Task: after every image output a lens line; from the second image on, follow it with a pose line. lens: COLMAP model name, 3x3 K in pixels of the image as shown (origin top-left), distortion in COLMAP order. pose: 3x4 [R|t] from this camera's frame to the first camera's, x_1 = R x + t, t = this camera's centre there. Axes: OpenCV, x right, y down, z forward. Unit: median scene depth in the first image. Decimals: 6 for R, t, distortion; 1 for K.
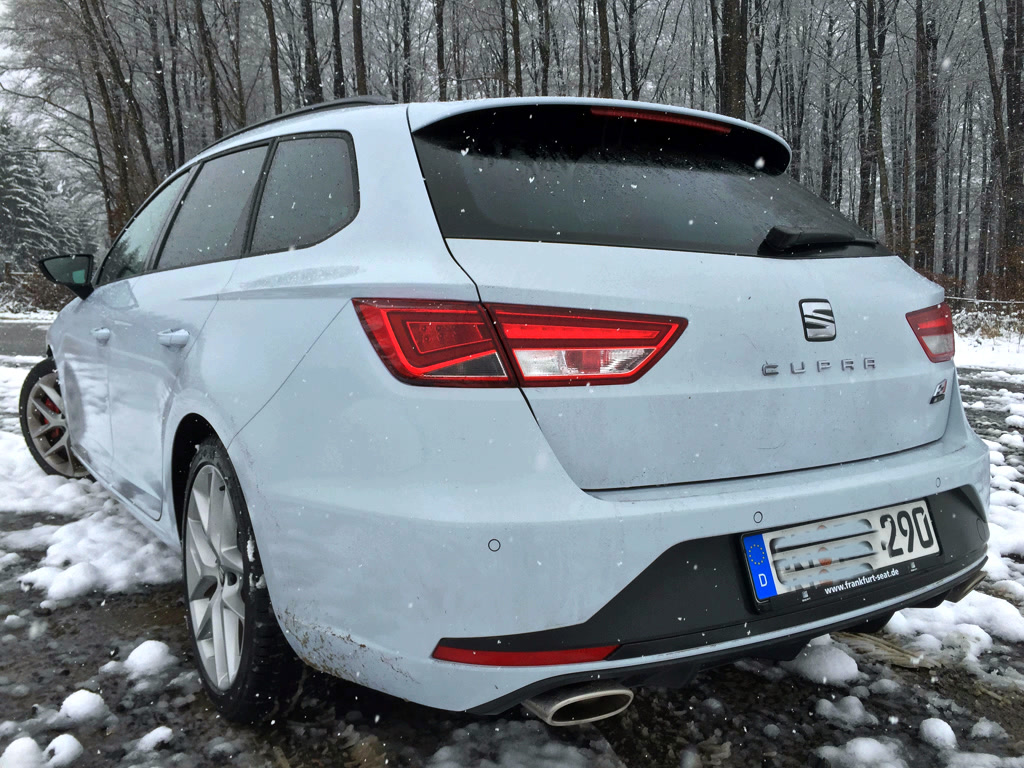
lens RADIAL K [[872.2, 0, 519.2], [0, 872.2, 387.3], [0, 0, 1]] dist [0.092007, -0.129278]
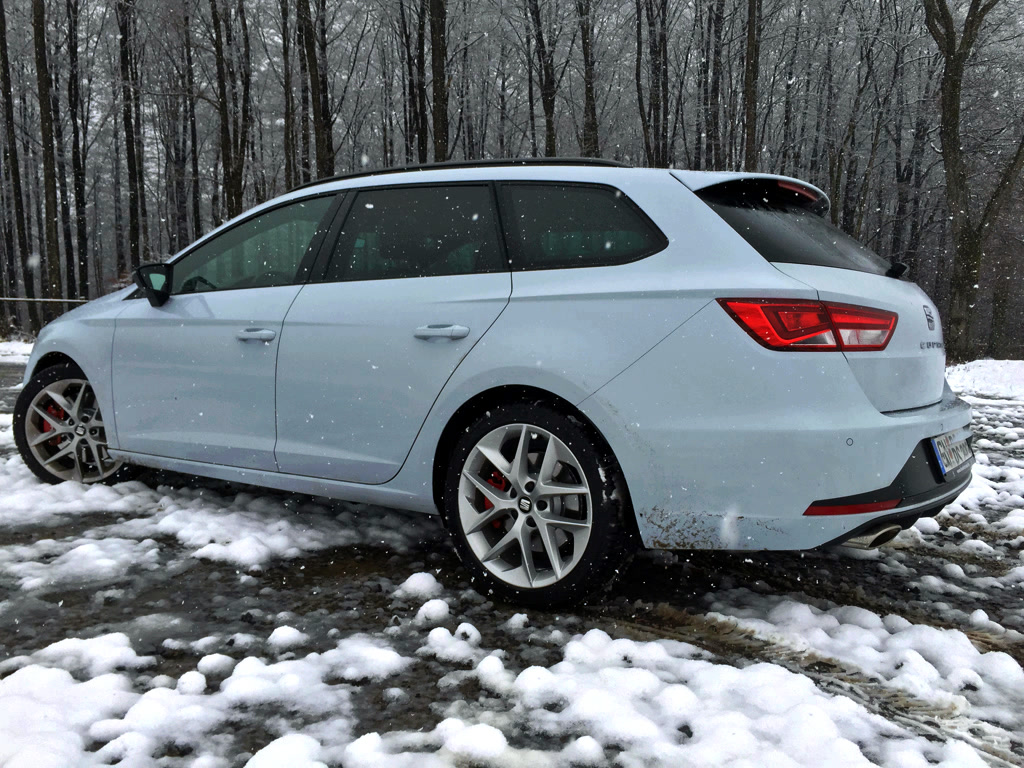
lens RADIAL K [[882.7, 0, 512.0], [0, 882.7, 384.0], [0, 0, 1]] dist [0.072637, -0.126849]
pose [[0.935568, -0.014143, 0.352862, -0.902257], [0.026623, 0.999179, -0.030541, 0.073848], [-0.352141, 0.037967, 0.935177, -0.286361]]
